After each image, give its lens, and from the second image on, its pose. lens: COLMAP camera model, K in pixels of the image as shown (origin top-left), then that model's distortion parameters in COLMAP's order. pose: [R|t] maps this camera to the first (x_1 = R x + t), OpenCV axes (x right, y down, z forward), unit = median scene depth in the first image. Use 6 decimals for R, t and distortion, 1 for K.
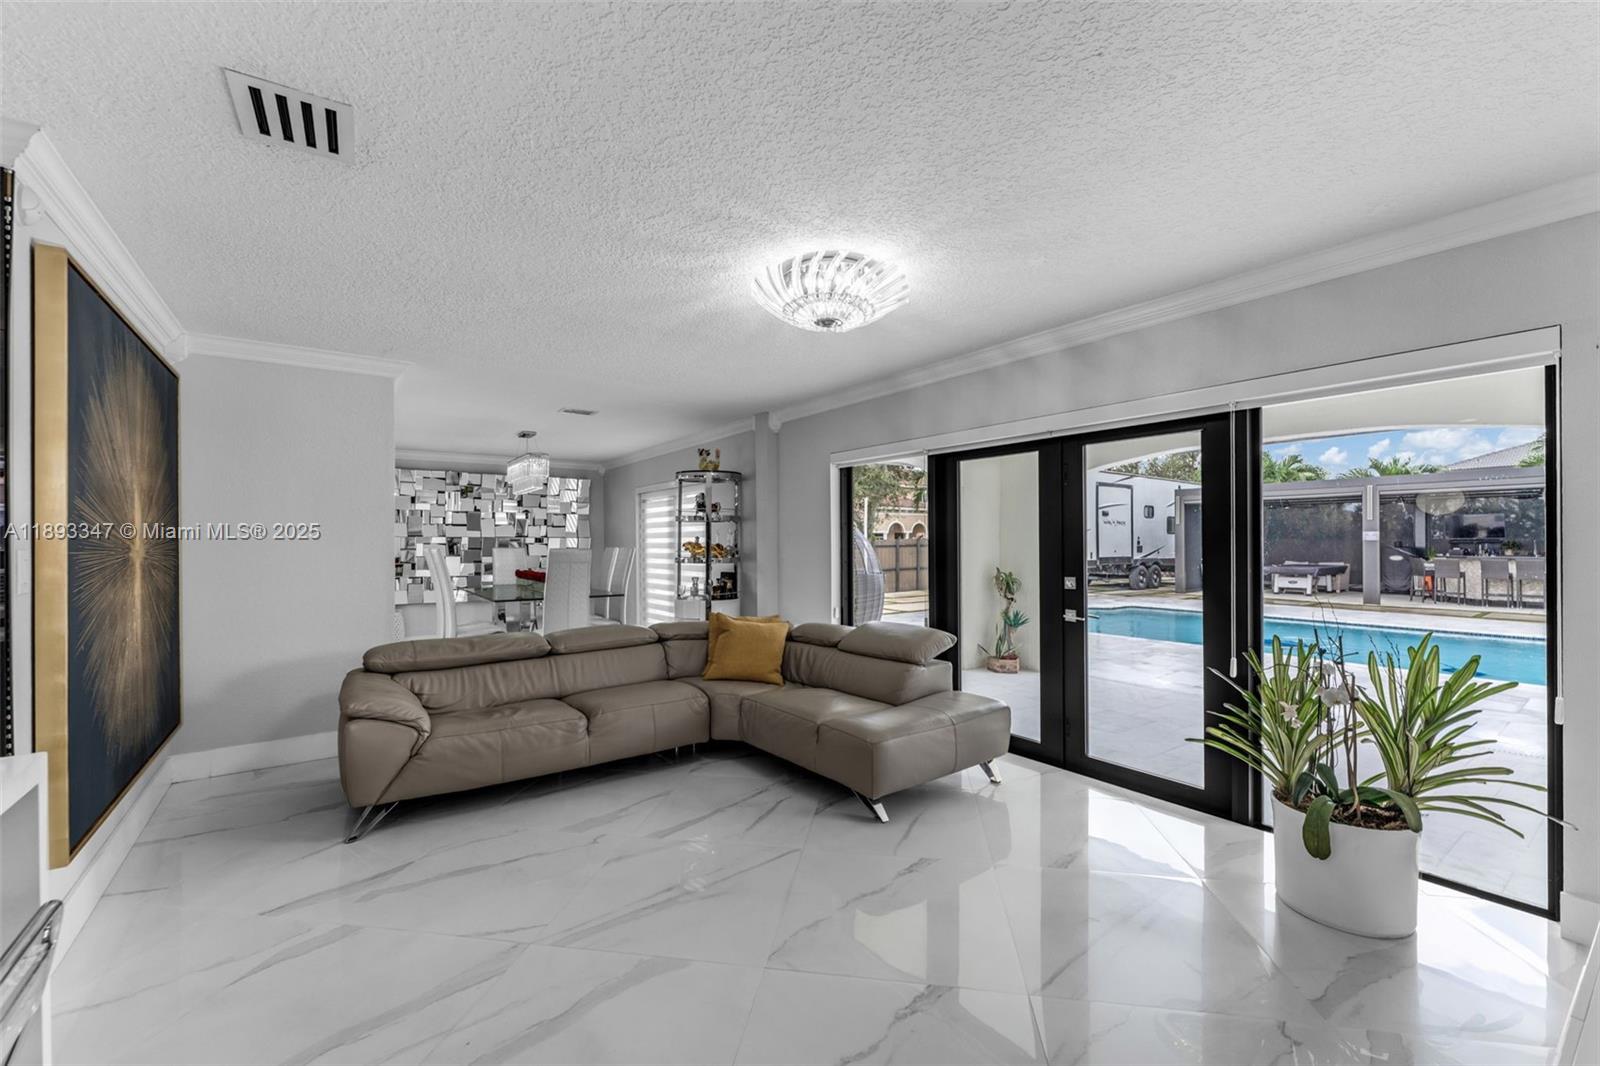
lens RADIAL K [[660.4, 0, 800.0], [0, 660.4, 533.0], [0, 0, 1]] dist [-0.000677, 0.000031]
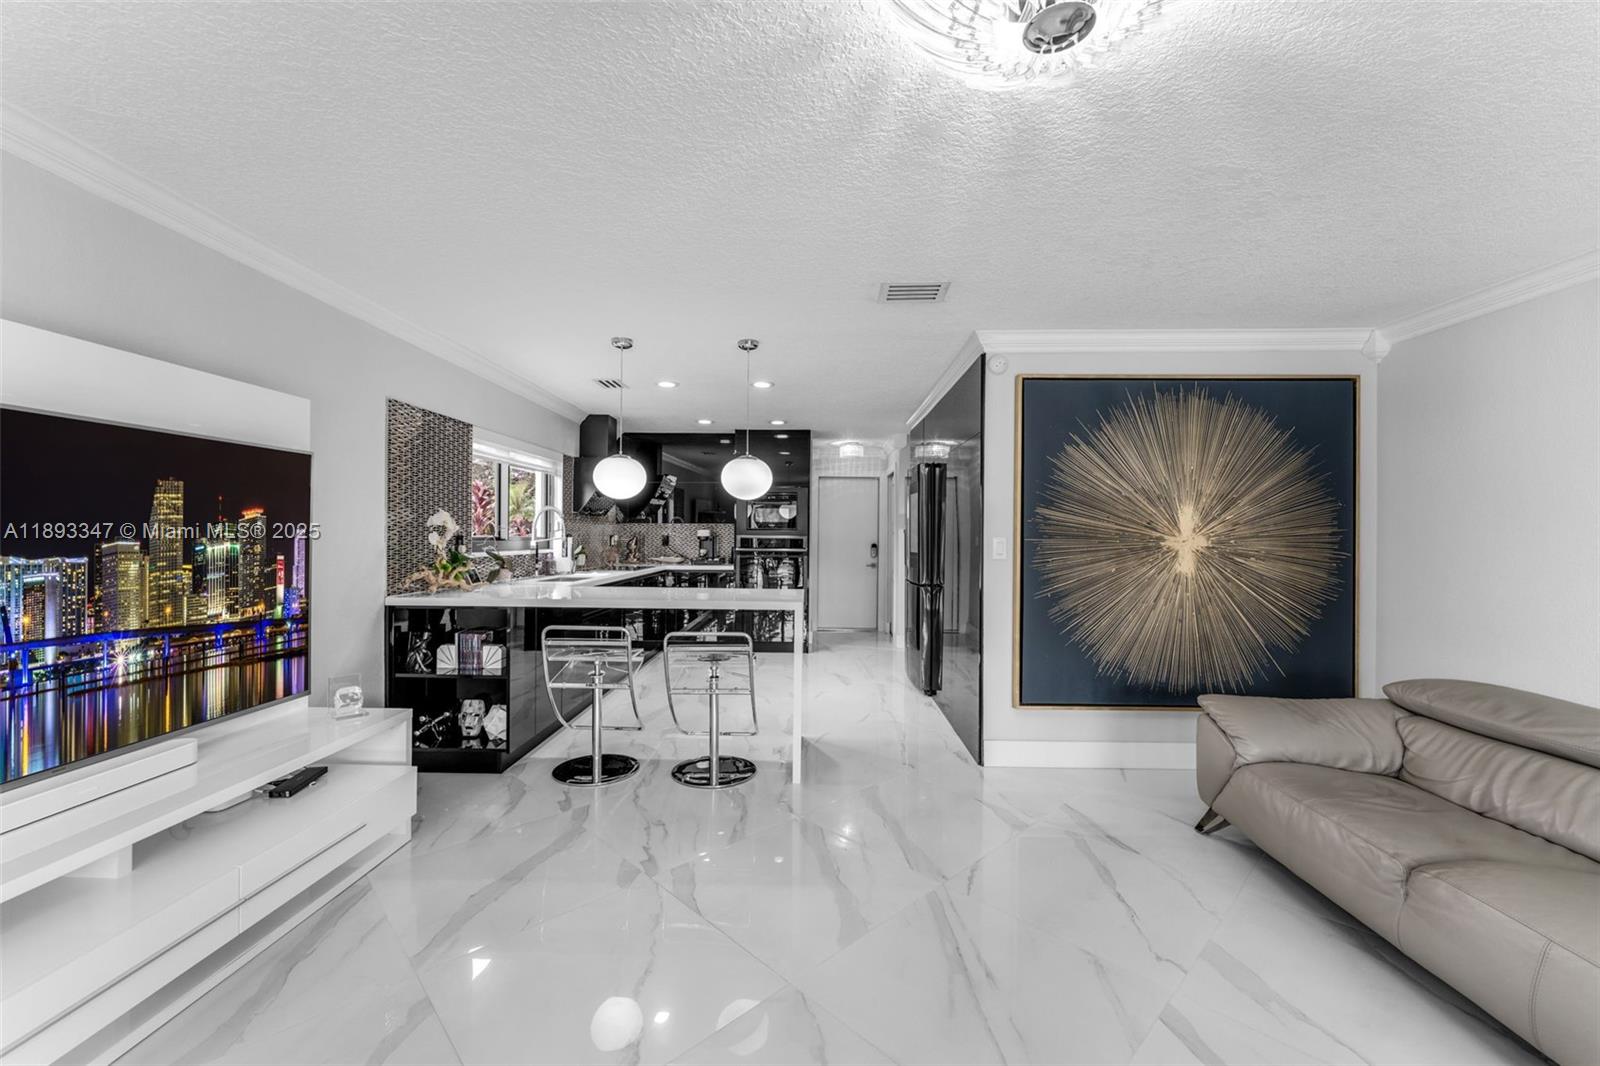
lens RADIAL K [[655.2, 0, 794.6], [0, 655.2, 537.7], [0, 0, 1]] dist [-0.002132, 0.000057]
pose [[-0.611025, 0.015997, -0.791450, 0.375231], [0.013161, 0.999863, 0.010049, -0.001627], [0.791502, -0.004276, -0.611151, 0.859449]]
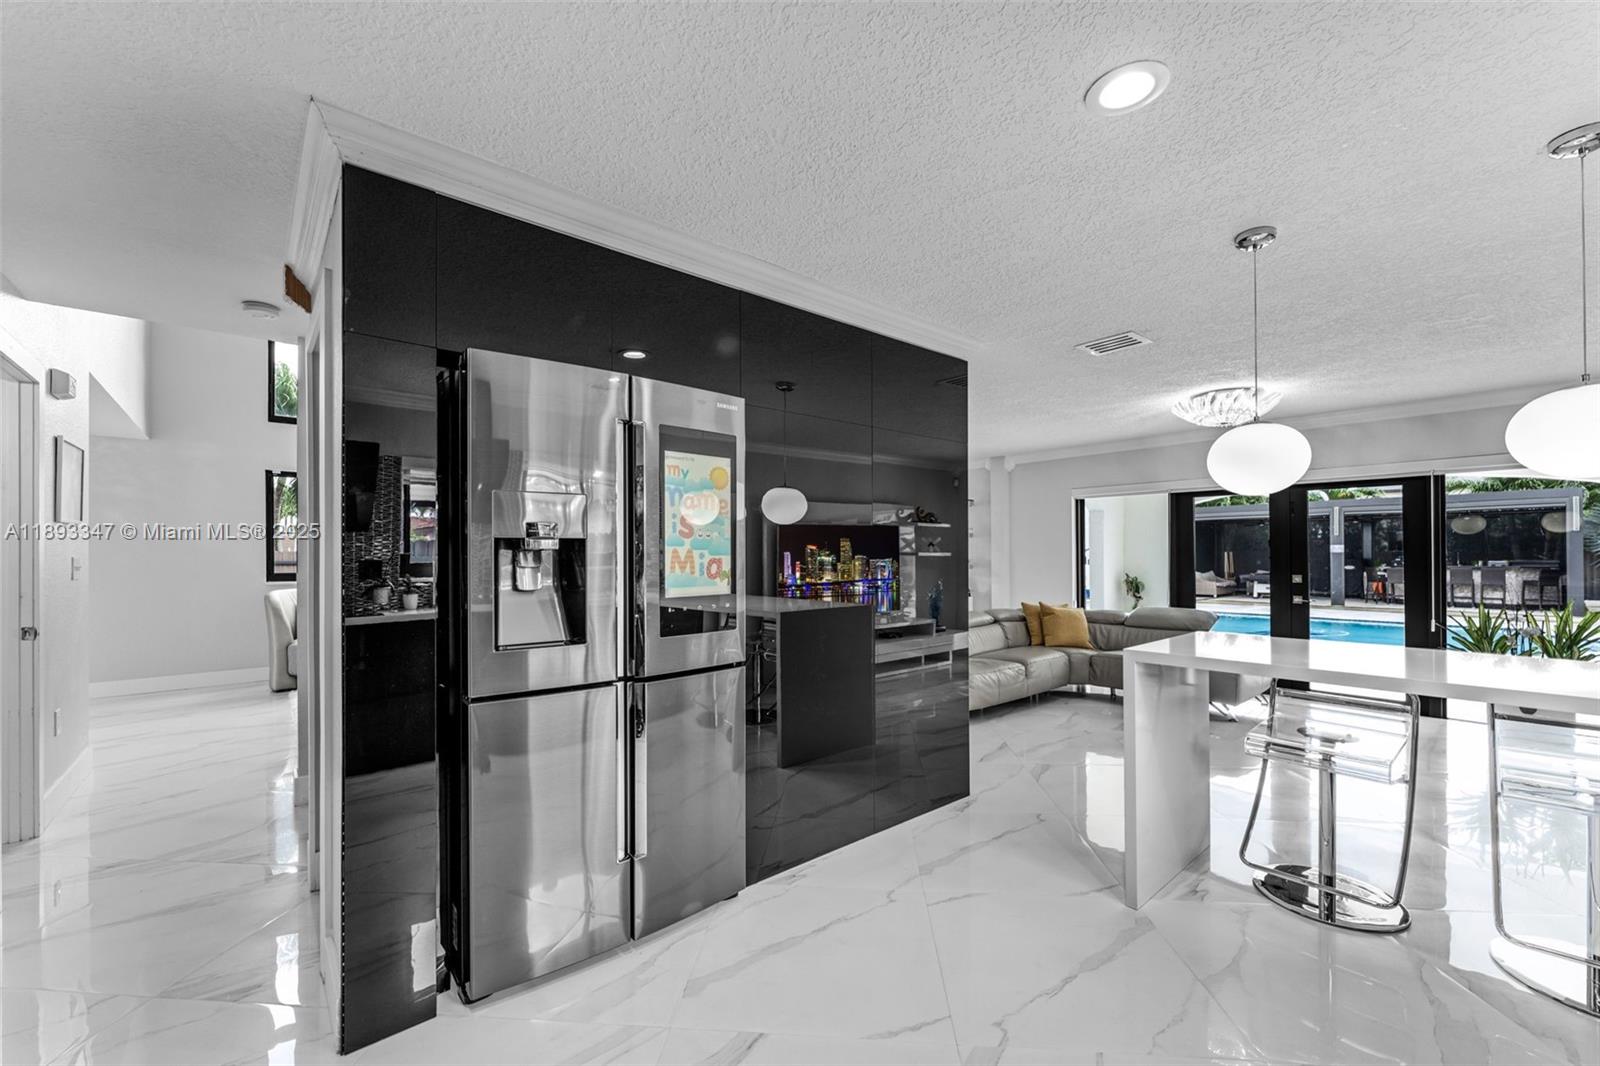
lens RADIAL K [[655.2, 0, 794.6], [0, 655.2, 537.7], [0, 0, 1]] dist [-0.002132, 0.000057]
pose [[0.996820, 0.000719, 0.079687, -0.897496], [0.000328, 0.999914, -0.013125, -0.001414], [-0.079689, 0.013110, 0.996734, -0.447445]]
